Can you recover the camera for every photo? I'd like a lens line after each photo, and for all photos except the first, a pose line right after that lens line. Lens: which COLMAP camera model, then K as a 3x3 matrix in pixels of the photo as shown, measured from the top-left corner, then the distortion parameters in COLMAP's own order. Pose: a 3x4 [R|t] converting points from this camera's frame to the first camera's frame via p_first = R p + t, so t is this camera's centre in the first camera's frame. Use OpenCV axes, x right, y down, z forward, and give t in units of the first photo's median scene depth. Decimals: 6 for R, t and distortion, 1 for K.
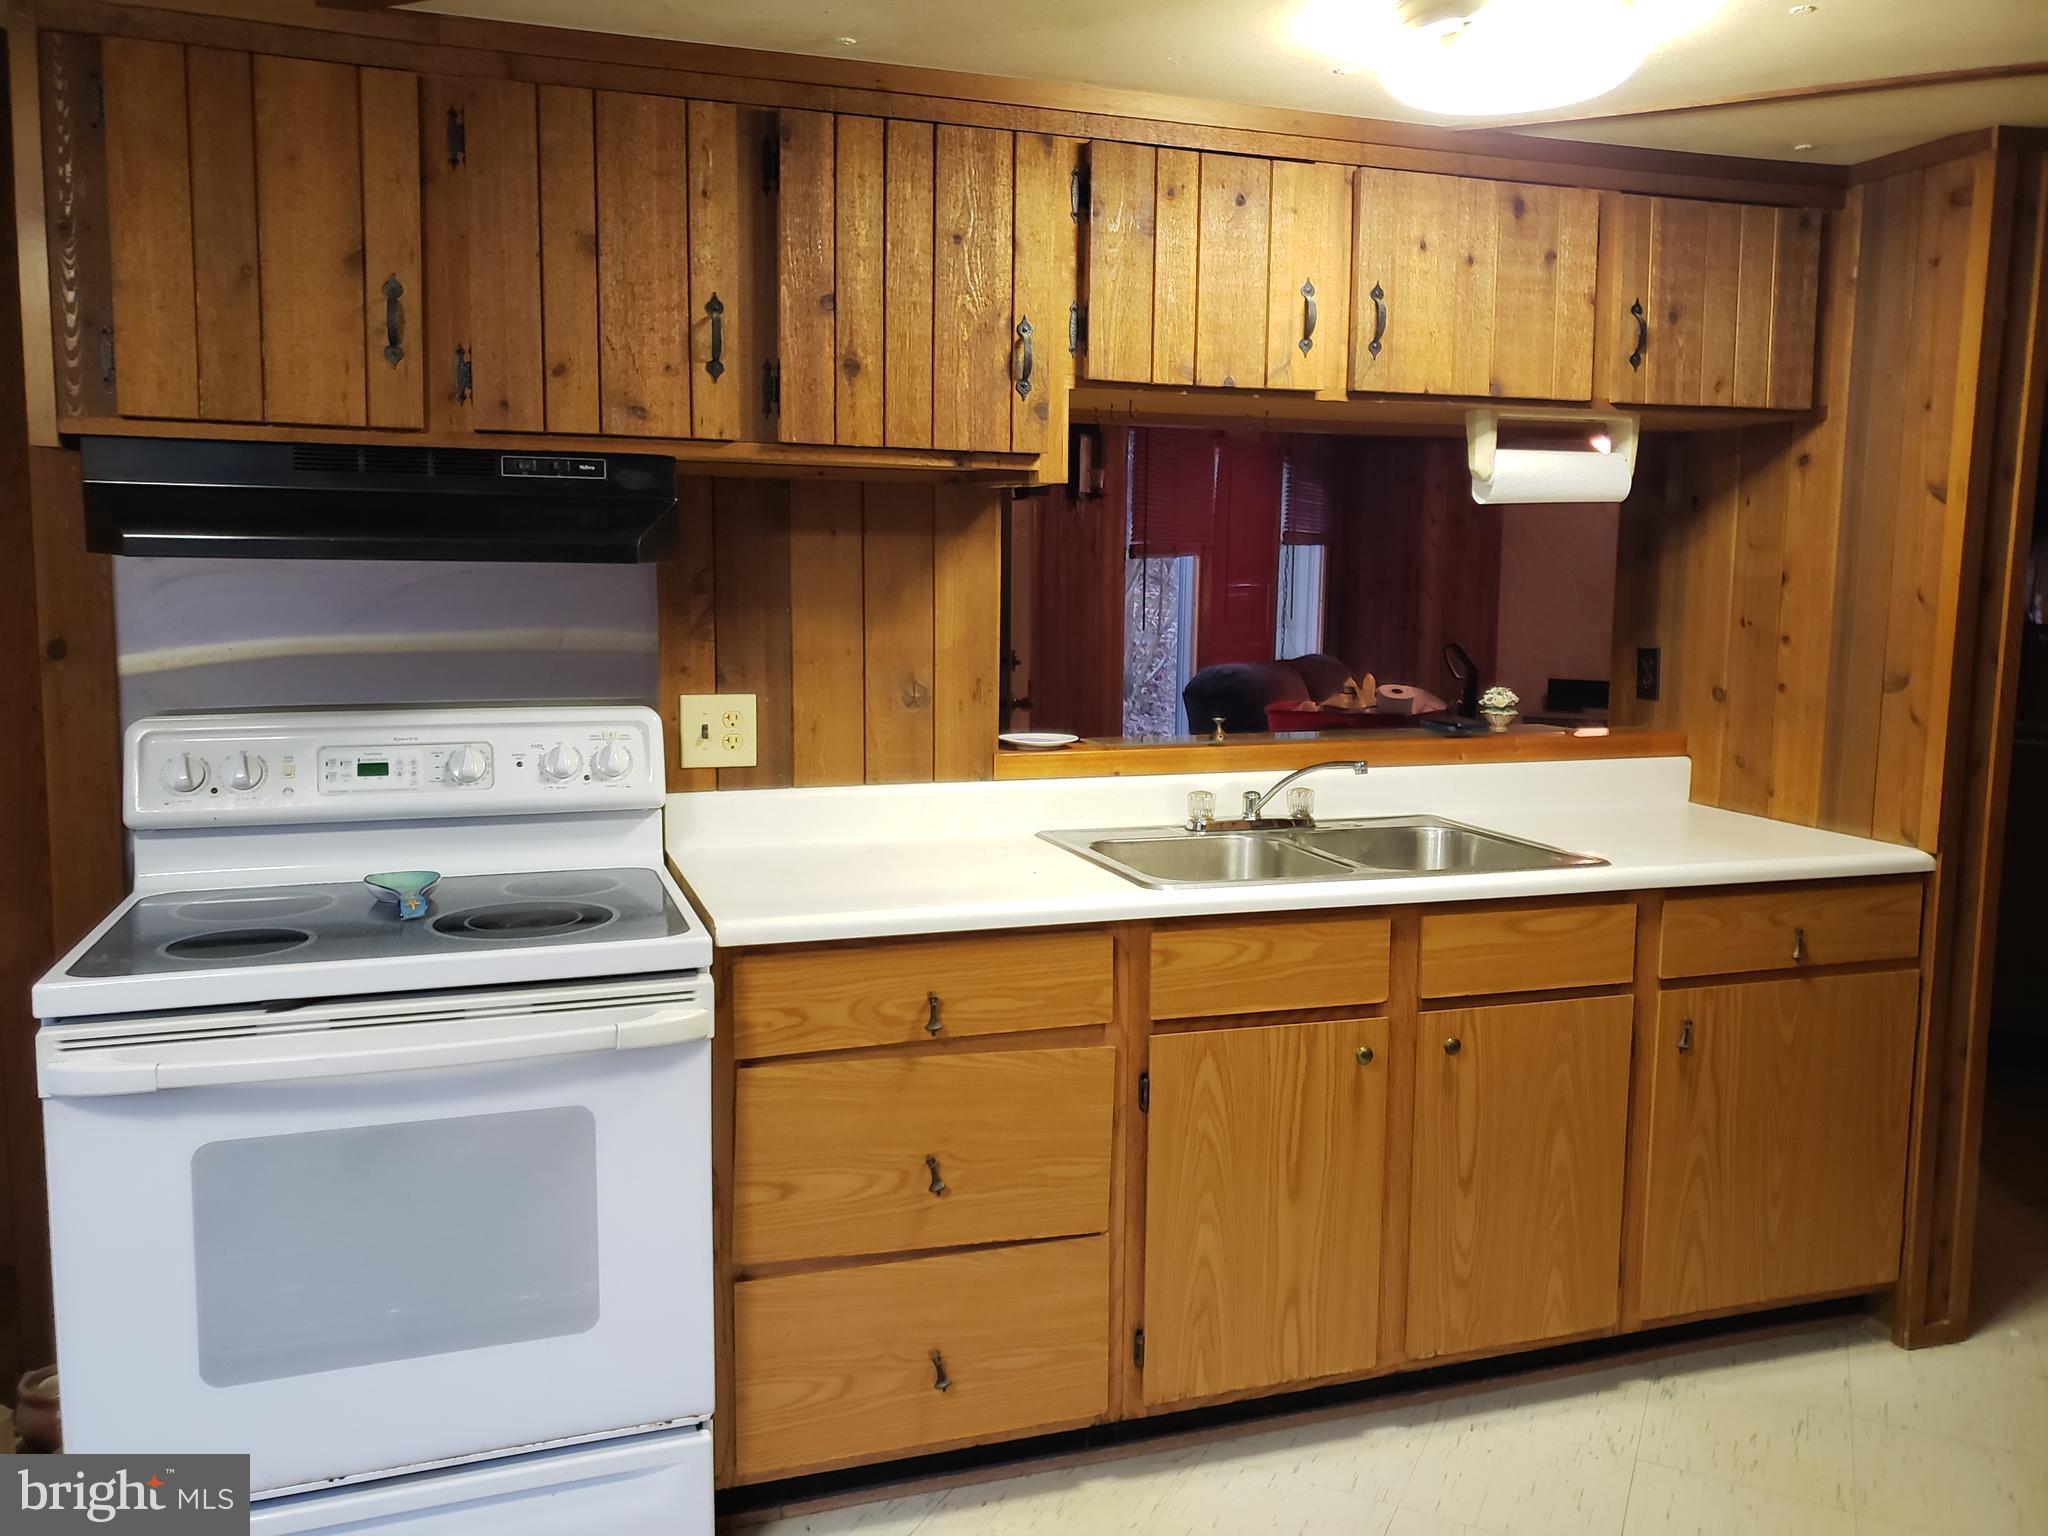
lens RADIAL K [[1592.7, 0, 1032.4], [0, 1592.7, 742.4], [0, 0, 1]] dist [0.024425, -0.016653]
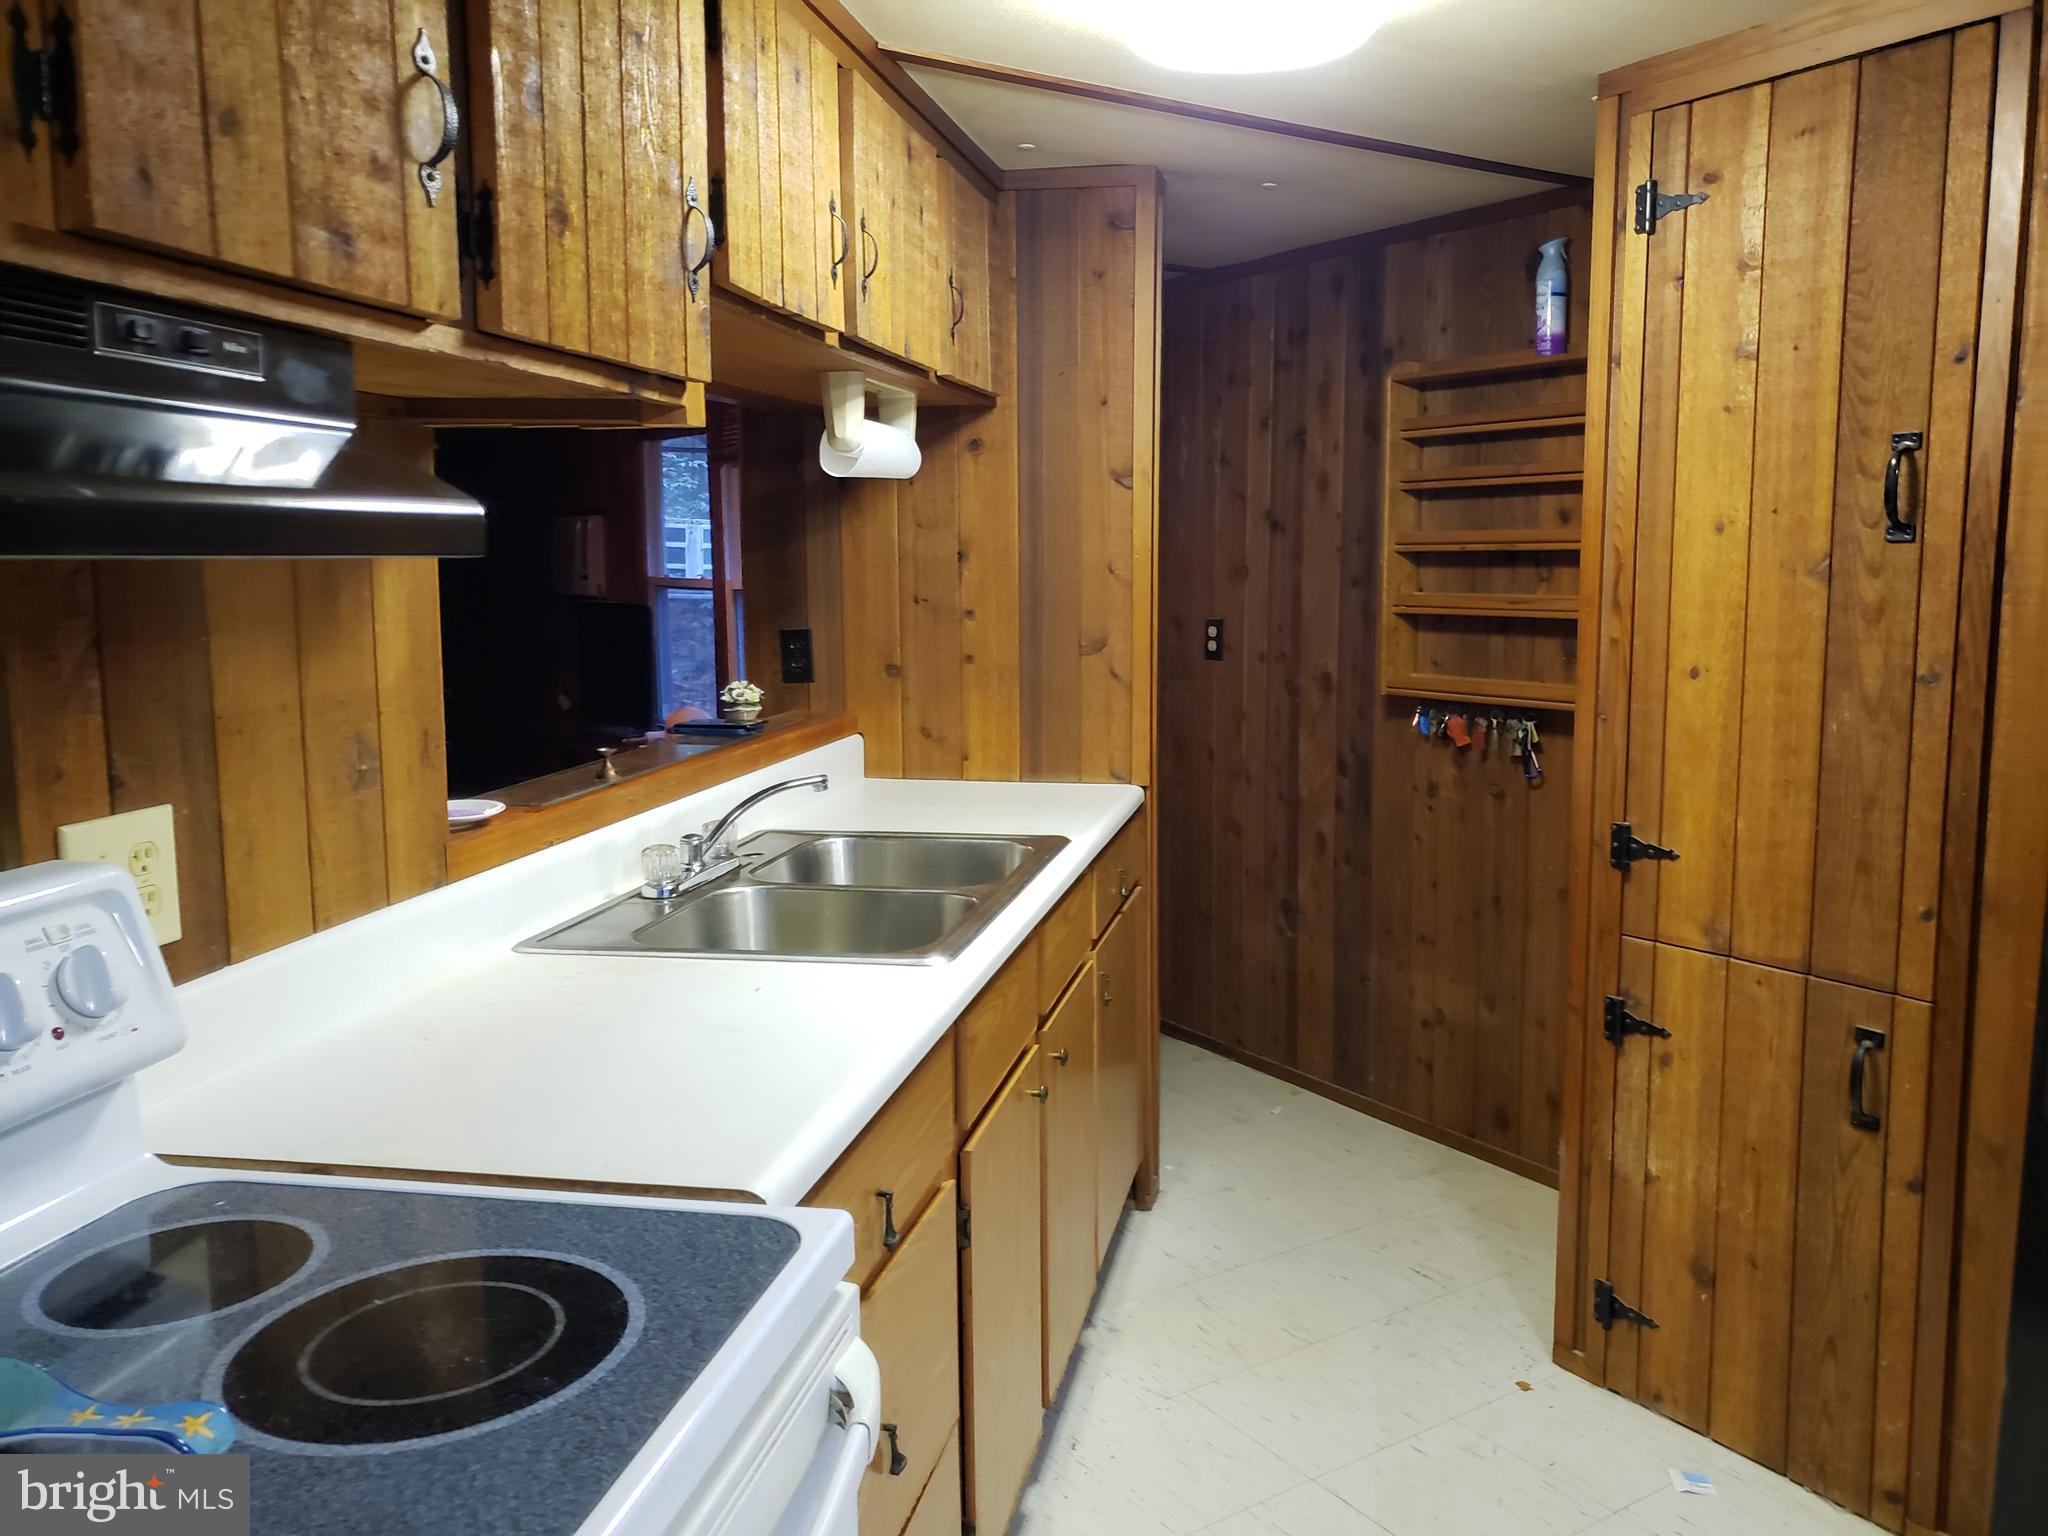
lens RADIAL K [[1592.7, 0, 1013.3], [0, 1592.7, 748.9], [0, 0, 1]] dist [0.024425, -0.016653]
pose [[0.497755, -0.120877, 0.858853, -0.506721], [0.108208, 0.991158, 0.076785, -0.061380], [-0.860541, 0.054715, 0.506434, 0.514684]]
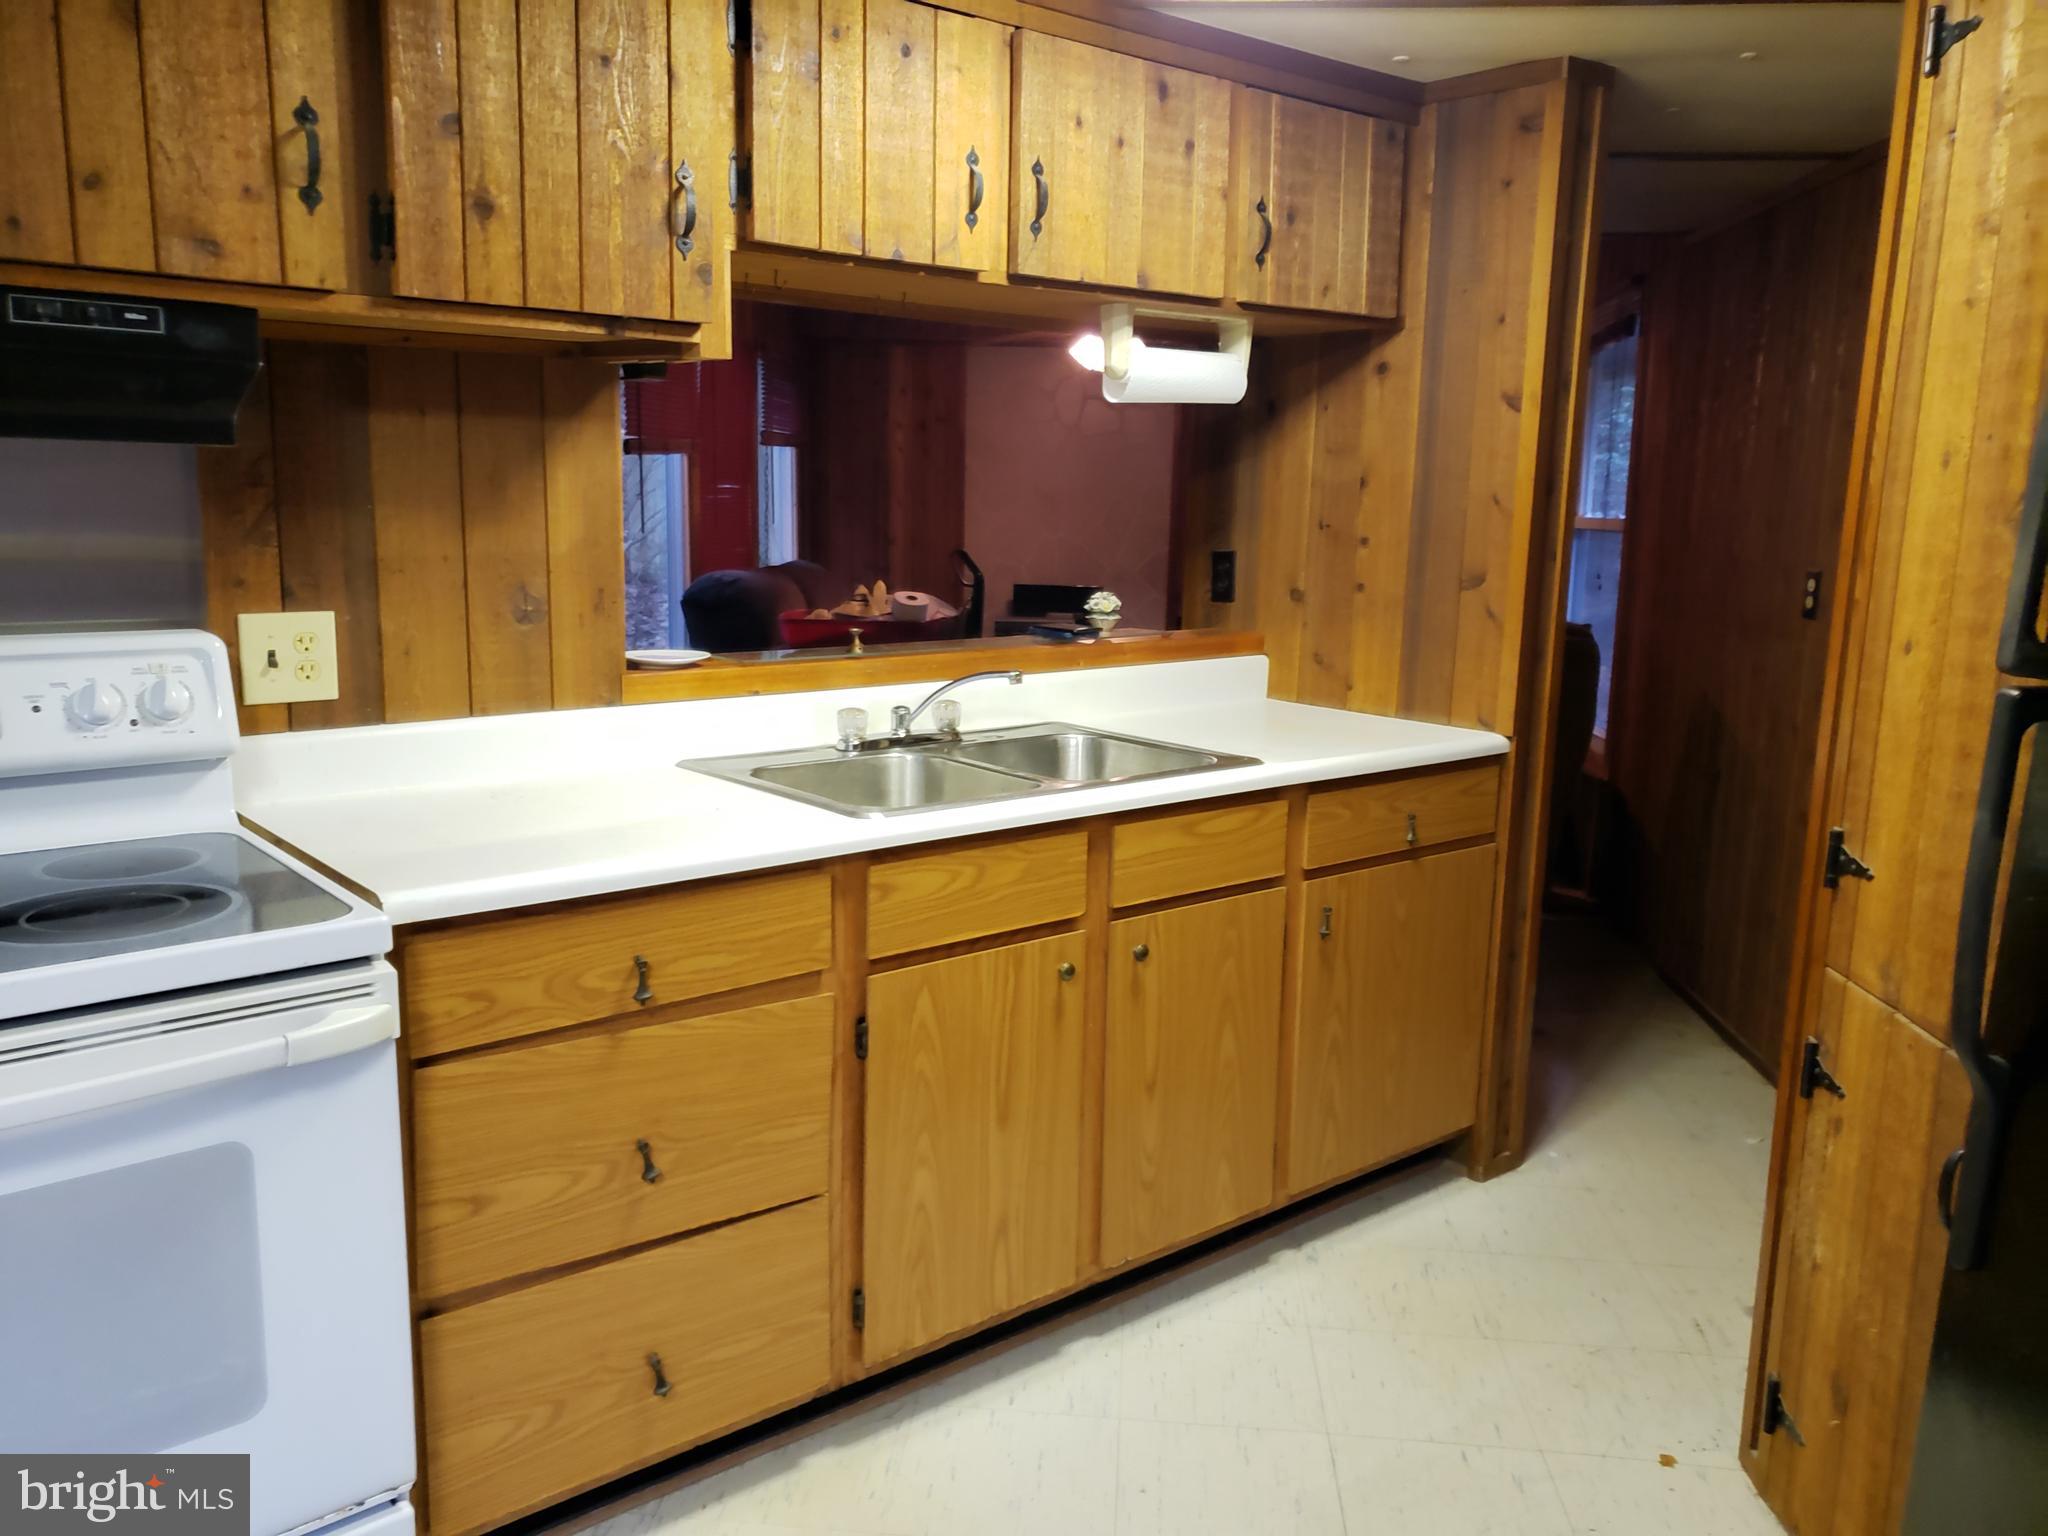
lens RADIAL K [[1592.7, 0, 1002.6], [0, 1592.7, 762.9], [0, 0, 1]] dist [0.024425, -0.016653]
pose [[0.933114, -0.053361, 0.355600, -0.155514], [0.028554, 0.996801, 0.074651, -0.004555], [-0.358446, -0.059504, 0.931652, 0.112190]]
